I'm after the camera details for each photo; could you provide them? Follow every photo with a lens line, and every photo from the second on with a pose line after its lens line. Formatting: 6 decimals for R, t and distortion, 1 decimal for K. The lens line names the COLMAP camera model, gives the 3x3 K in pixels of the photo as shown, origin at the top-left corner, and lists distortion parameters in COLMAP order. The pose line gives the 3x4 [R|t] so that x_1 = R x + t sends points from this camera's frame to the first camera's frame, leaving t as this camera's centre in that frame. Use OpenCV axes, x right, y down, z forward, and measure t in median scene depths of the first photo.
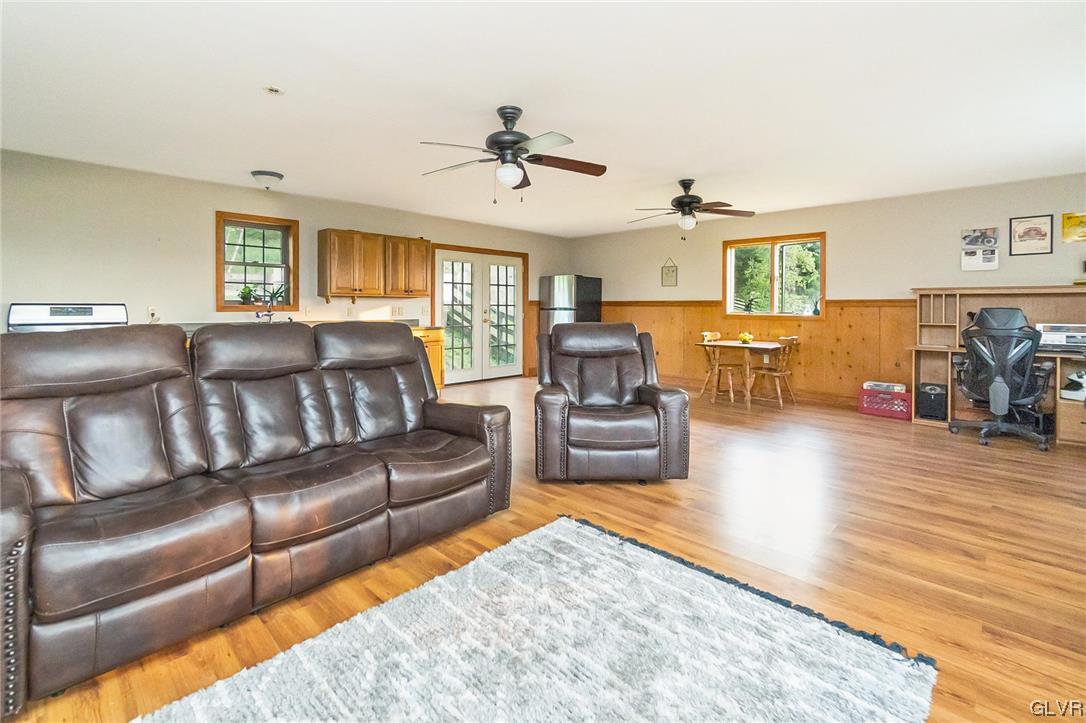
lens RADIAL K [[474.3, 0, 528.8], [0, 474.3, 333.9], [0, 0, 1]] dist [-0.015666, -0.000053]
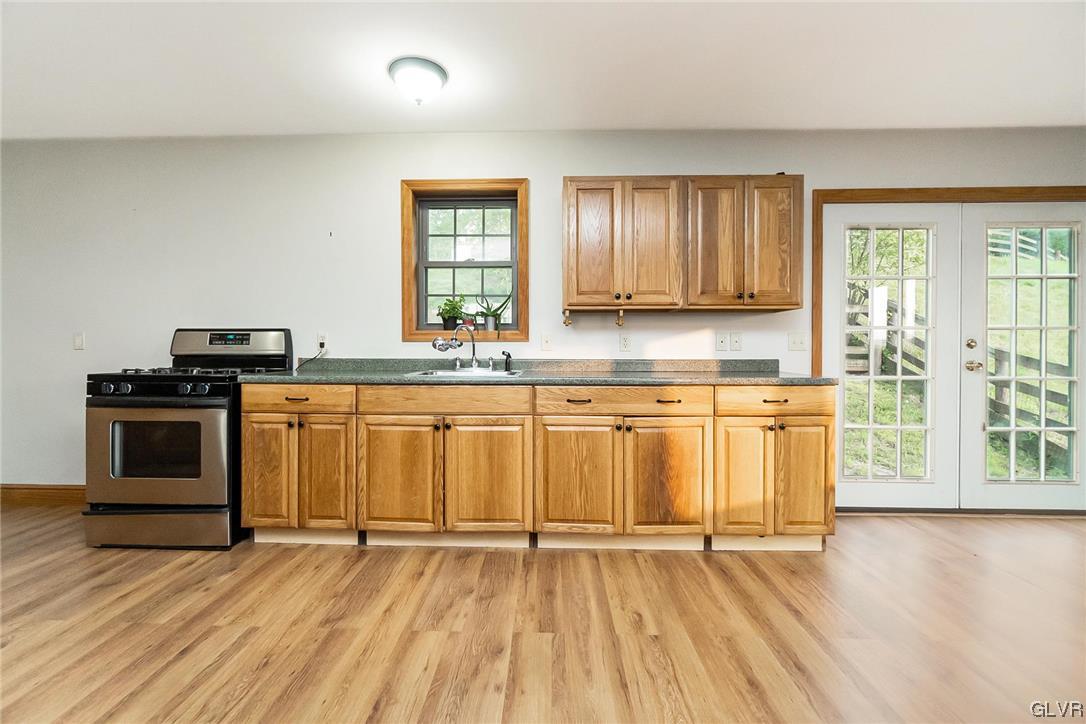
lens RADIAL K [[482.3, 0, 537.5], [0, 482.3, 354.4], [0, 0, 1]] dist [0.001411, 0.000068]
pose [[0.693098, 0.007881, -0.720800, -0.067033], [-0.041360, 0.998728, -0.028850, -0.016704], [0.719656, 0.049808, 0.692542, 0.614272]]
